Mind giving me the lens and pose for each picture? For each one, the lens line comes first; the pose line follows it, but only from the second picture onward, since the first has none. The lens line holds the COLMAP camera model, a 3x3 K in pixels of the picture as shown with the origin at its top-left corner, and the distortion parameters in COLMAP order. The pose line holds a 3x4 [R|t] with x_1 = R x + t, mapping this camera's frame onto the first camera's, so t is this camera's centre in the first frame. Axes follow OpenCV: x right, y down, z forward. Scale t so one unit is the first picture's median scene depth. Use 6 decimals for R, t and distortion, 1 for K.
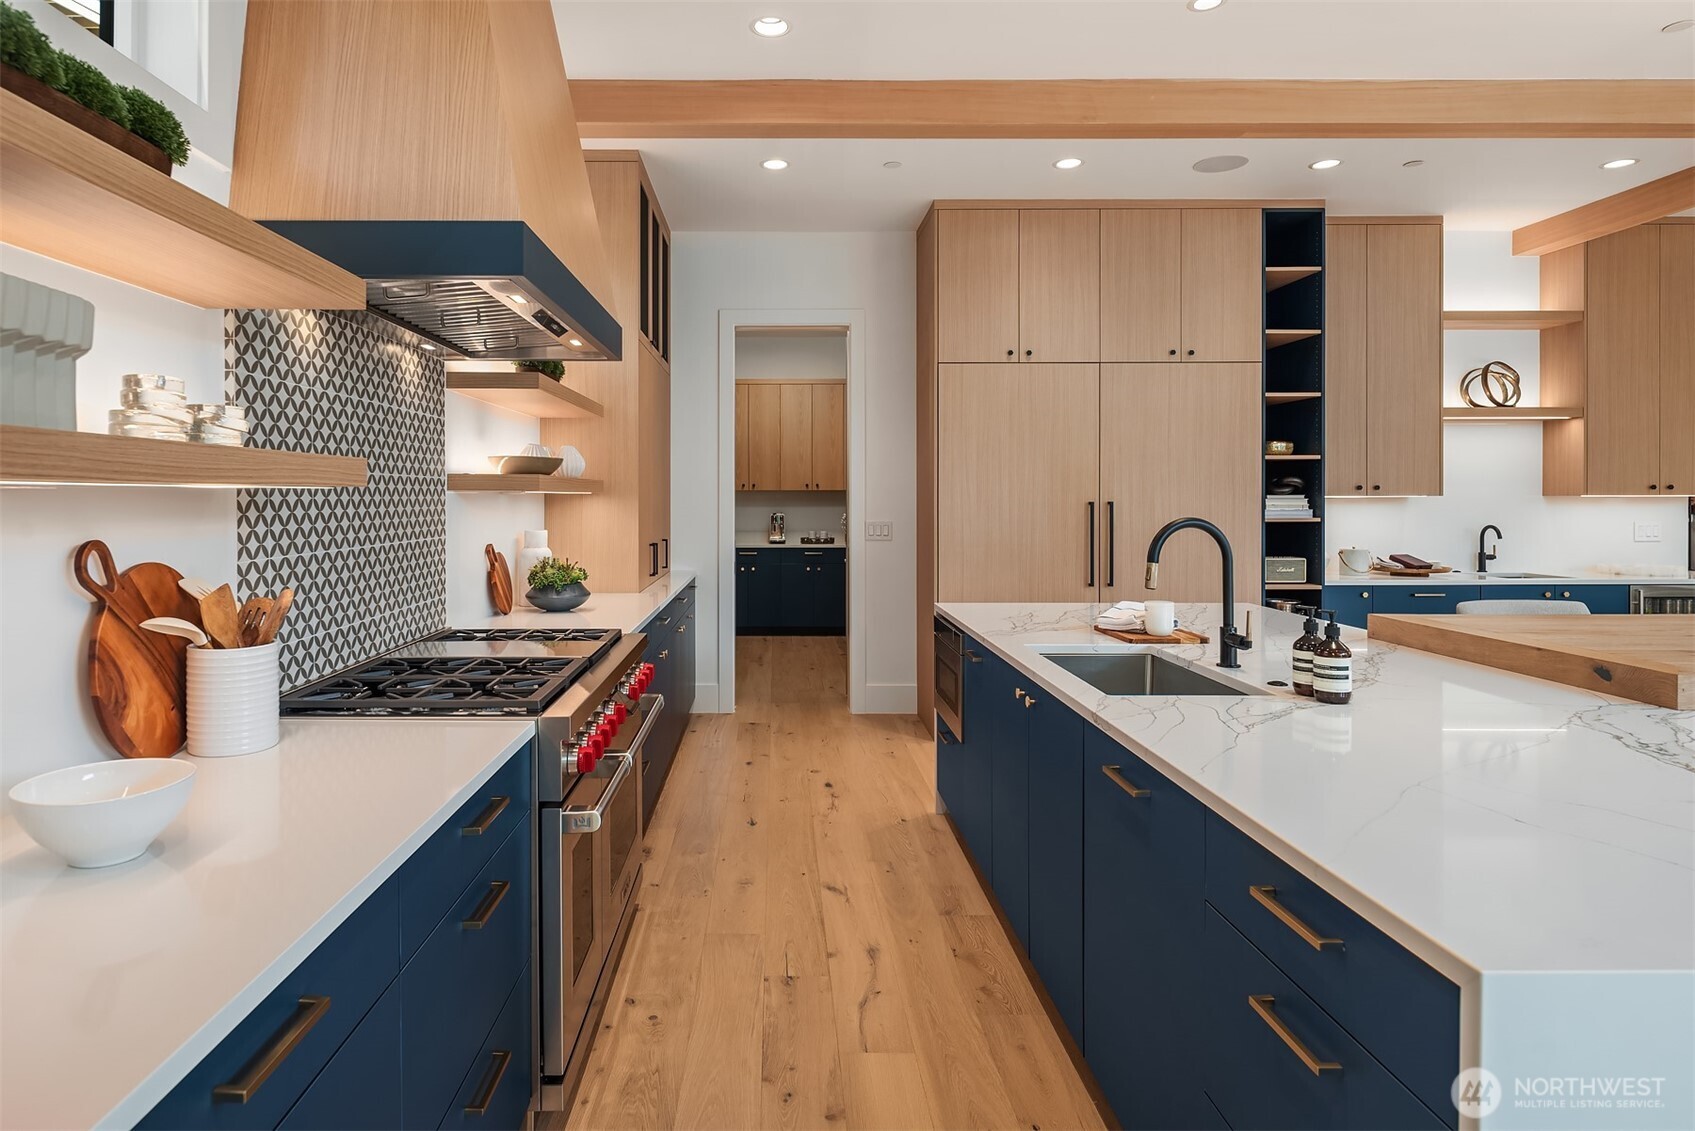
lens RADIAL K [[982.3, 0, 839.8], [0, 982.3, 569.1], [0, 0, 1]] dist [0.006742, 0.001299]
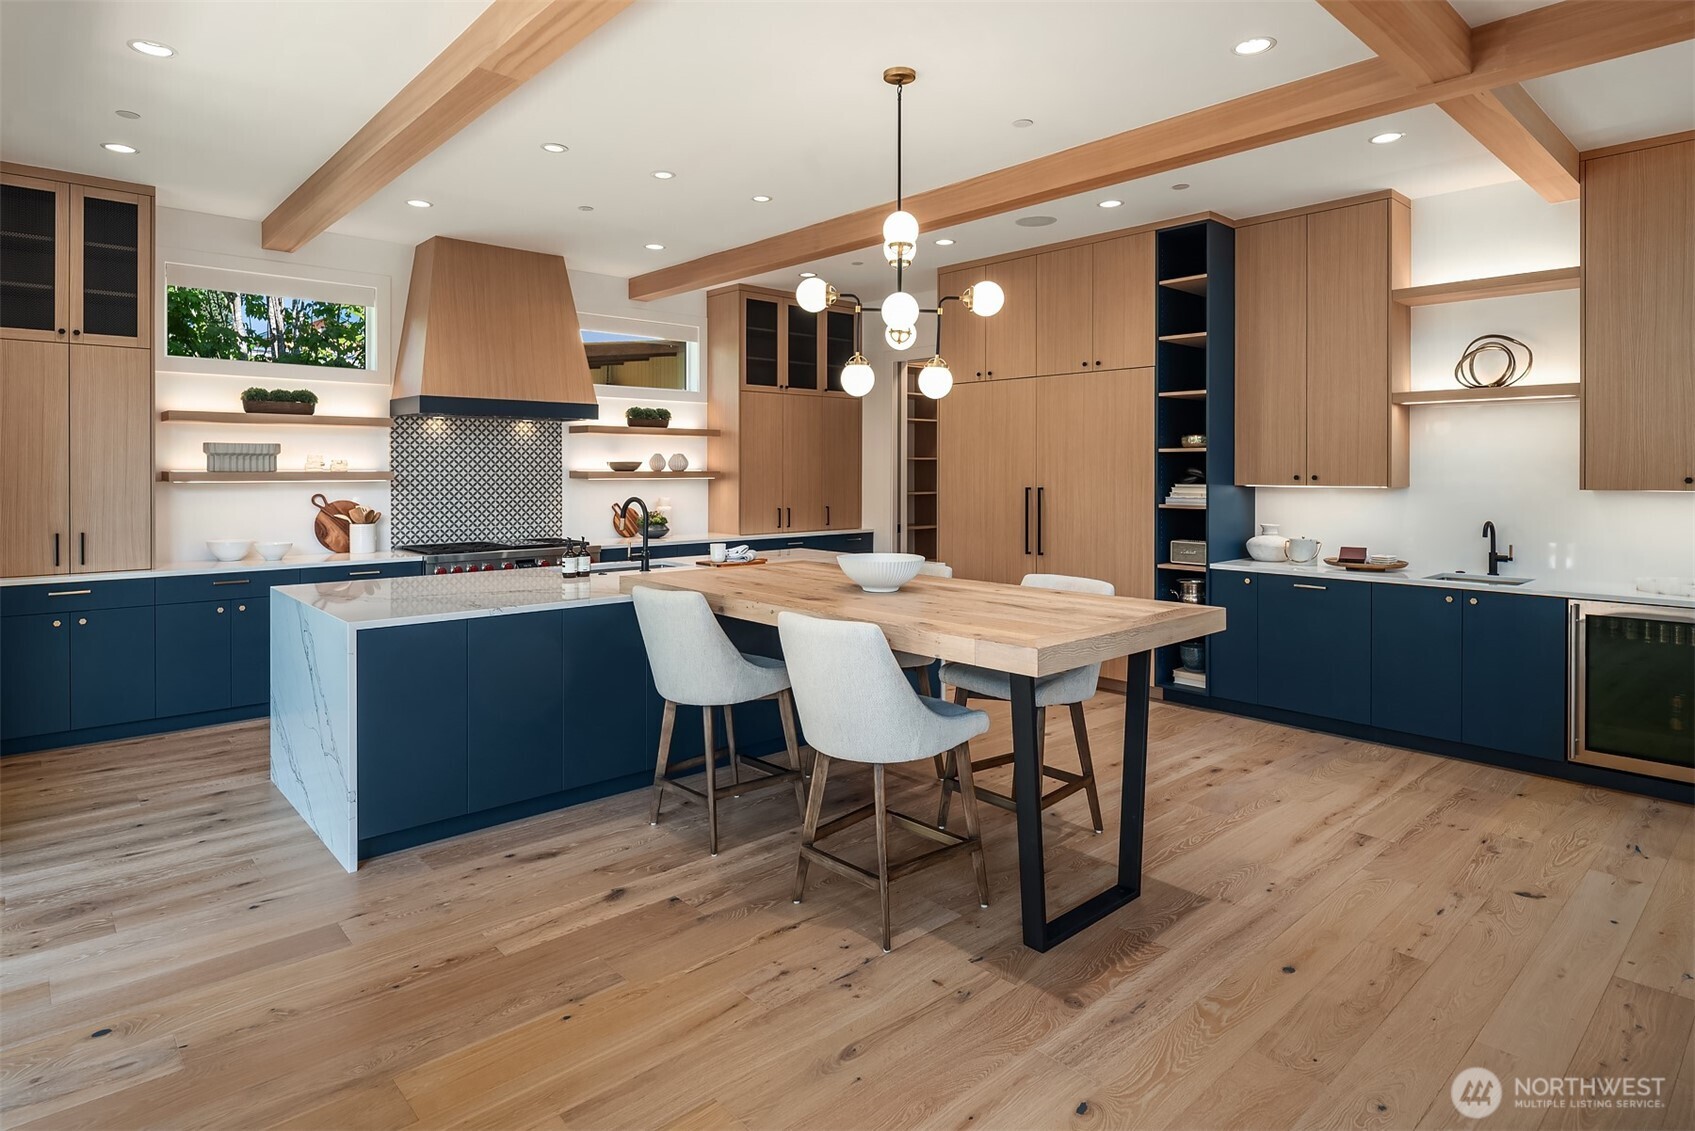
lens RADIAL K [[942.3, 0, 847.9], [0, 942.3, 561.2], [0, 0, 1]] dist [-0.004406, -0.002580]
pose [[0.644562, 0.077870, -0.760577, 1.049217], [-0.056417, 0.996932, 0.054257, -0.025703], [0.762468, 0.007937, 0.646977, 0.032874]]
